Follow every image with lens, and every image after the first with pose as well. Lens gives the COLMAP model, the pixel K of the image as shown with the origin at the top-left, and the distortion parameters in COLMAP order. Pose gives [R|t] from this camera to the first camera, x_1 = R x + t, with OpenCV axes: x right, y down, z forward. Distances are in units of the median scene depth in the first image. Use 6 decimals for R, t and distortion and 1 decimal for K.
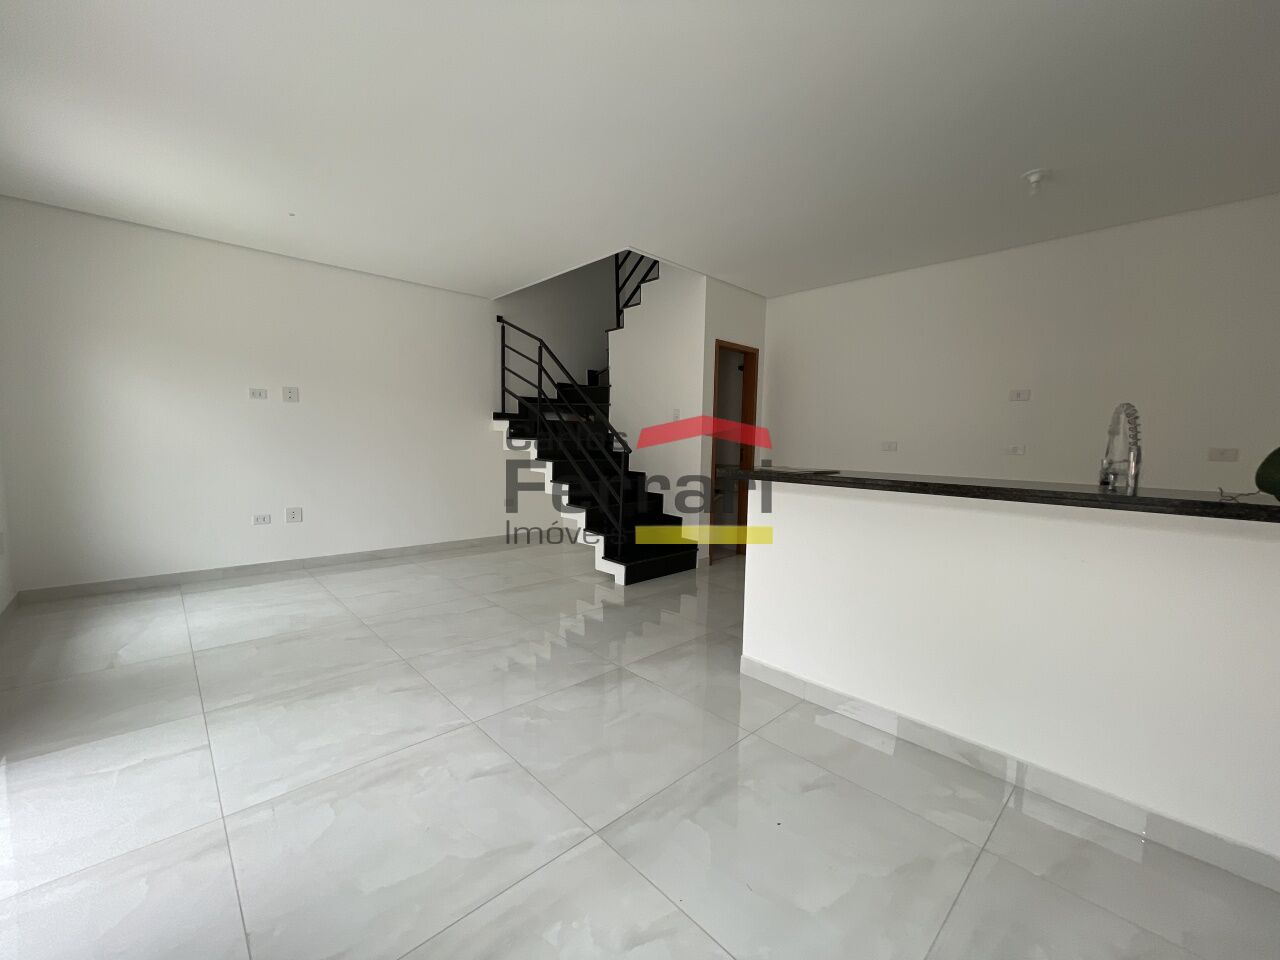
lens RADIAL K [[519.2, 0, 640.1], [0, 519.2, 483.3], [0, 0, 1]] dist [0.000170, -0.000080]
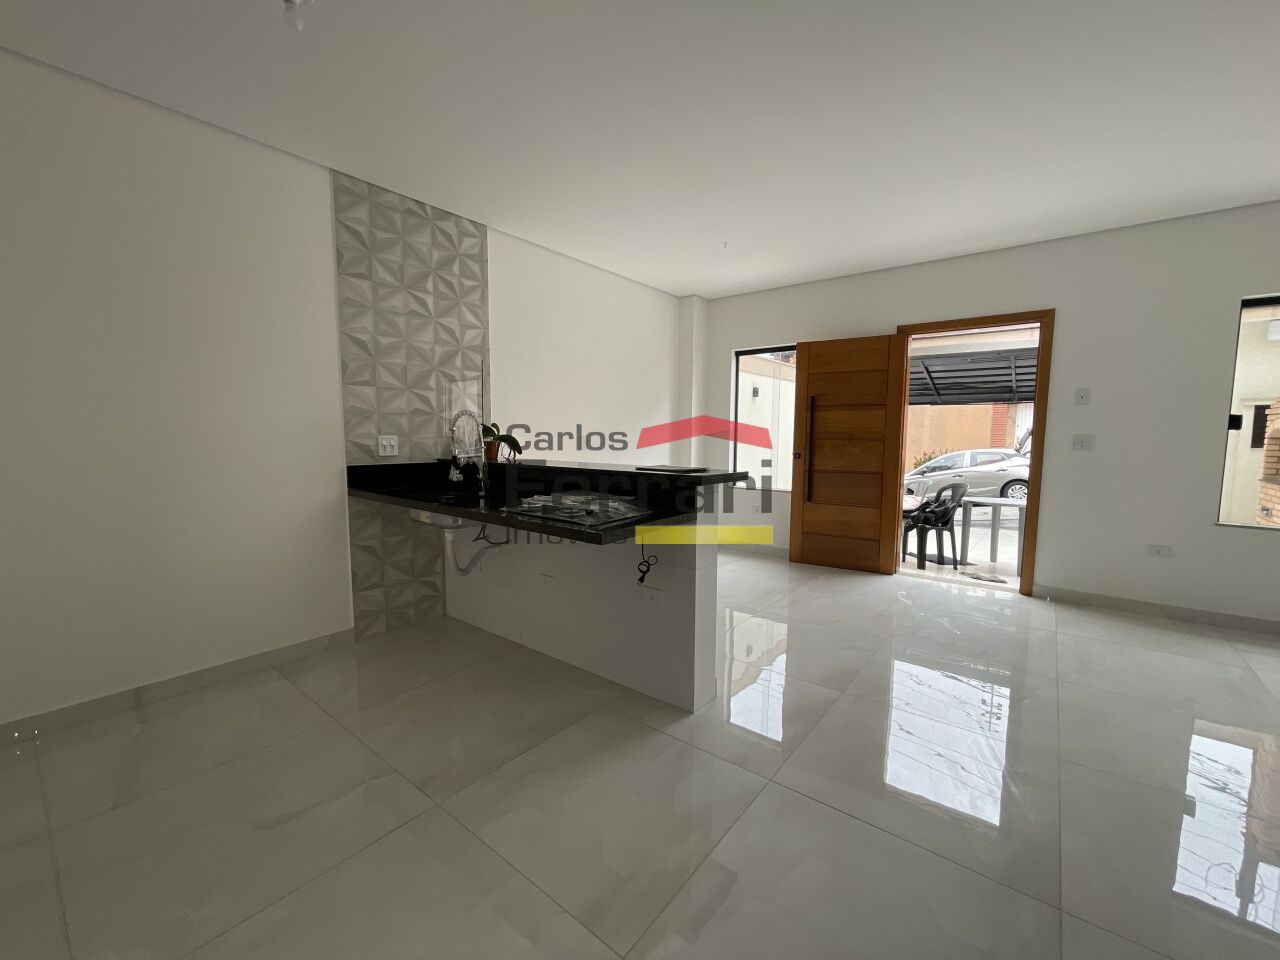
lens RADIAL K [[519.2, 0, 642.9], [0, 519.2, 475.1], [0, 0, 1]] dist [0.000170, -0.000080]
pose [[-0.988384, -0.015906, -0.151140, 0.507916], [-0.040682, 0.985905, 0.162282, -0.177264], [0.146429, 0.166545, -0.975101, 1.952315]]
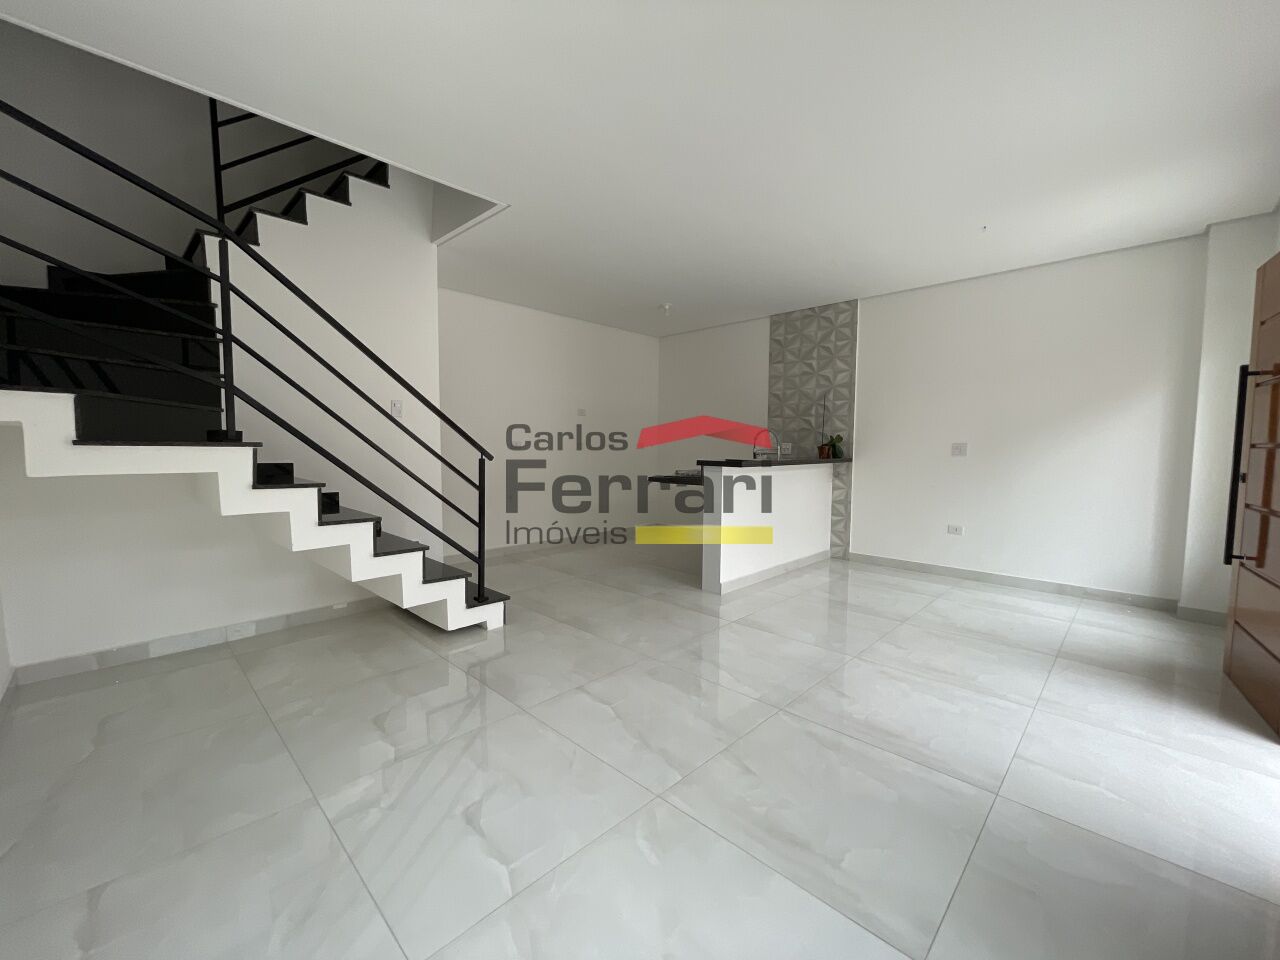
lens RADIAL K [[519.2, 0, 641.9], [0, 519.2, 478.5], [0, 0, 1]] dist [0.000170, -0.000080]
pose [[-0.041790, -0.088391, 0.995209, -1.393524], [0.074847, 0.993003, 0.091338, -0.145505], [-0.996319, 0.078305, -0.034881, 1.357680]]
